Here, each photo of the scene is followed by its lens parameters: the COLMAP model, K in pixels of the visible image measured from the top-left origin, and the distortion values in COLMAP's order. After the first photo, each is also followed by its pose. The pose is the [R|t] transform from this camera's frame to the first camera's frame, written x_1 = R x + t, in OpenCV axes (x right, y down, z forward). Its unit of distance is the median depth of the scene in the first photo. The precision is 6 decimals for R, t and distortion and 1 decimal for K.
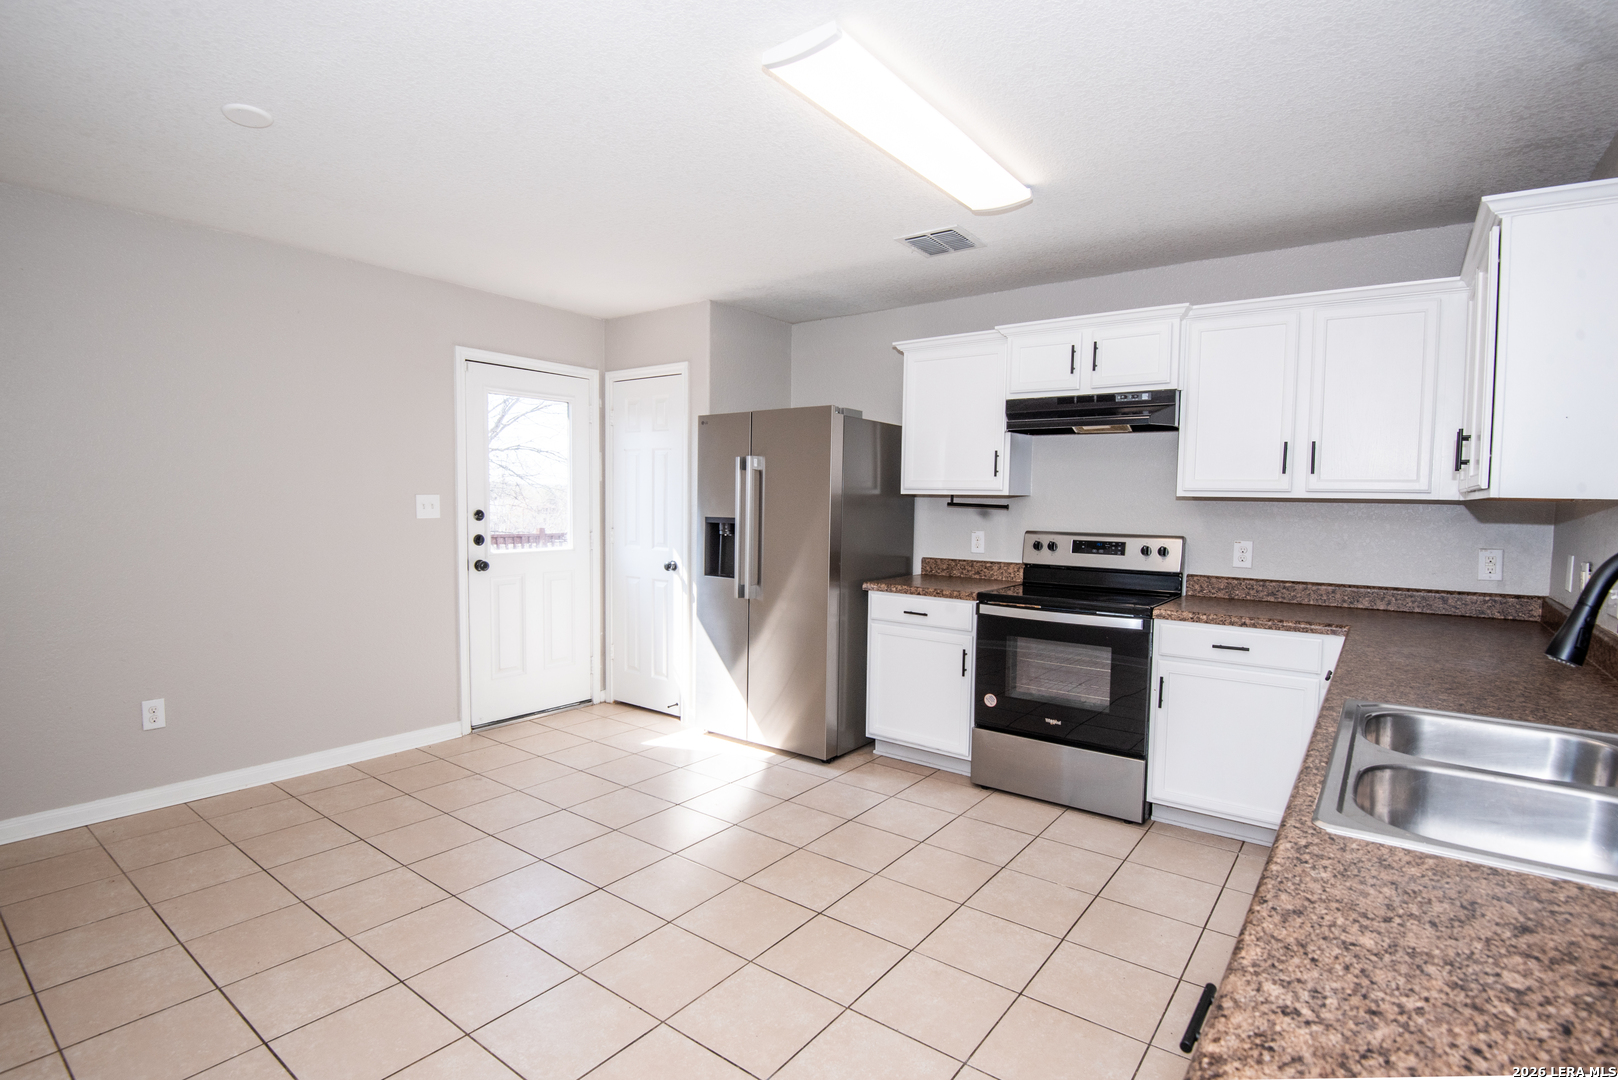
lens RADIAL K [[741.3, 0, 809.0], [0, 741.3, 540.0], [0, 0, 1]] dist [-0.001704, -0.019962]
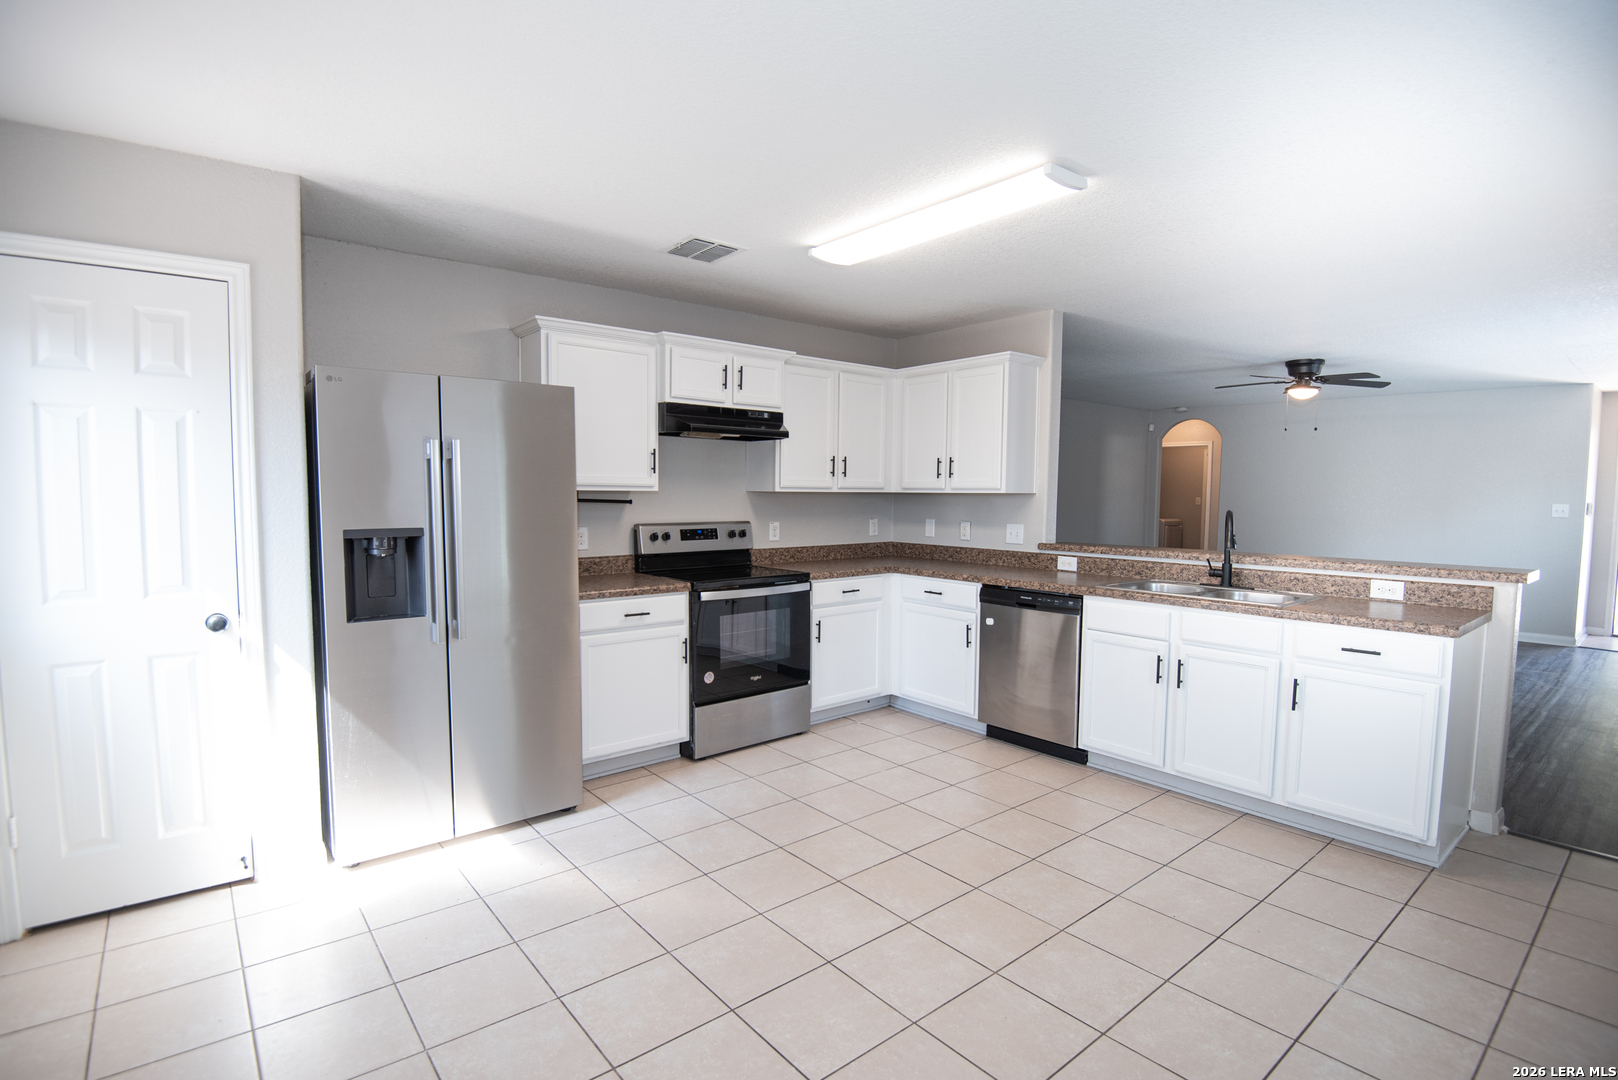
lens RADIAL K [[741.3, 0, 809.0], [0, 741.3, 540.0], [0, 0, 1]] dist [-0.001704, -0.019962]
pose [[0.279606, -0.074023, 0.957257, -0.758416], [0.053133, 0.996689, 0.061552, -0.048538], [-0.958643, 0.033652, 0.282614, 0.538198]]
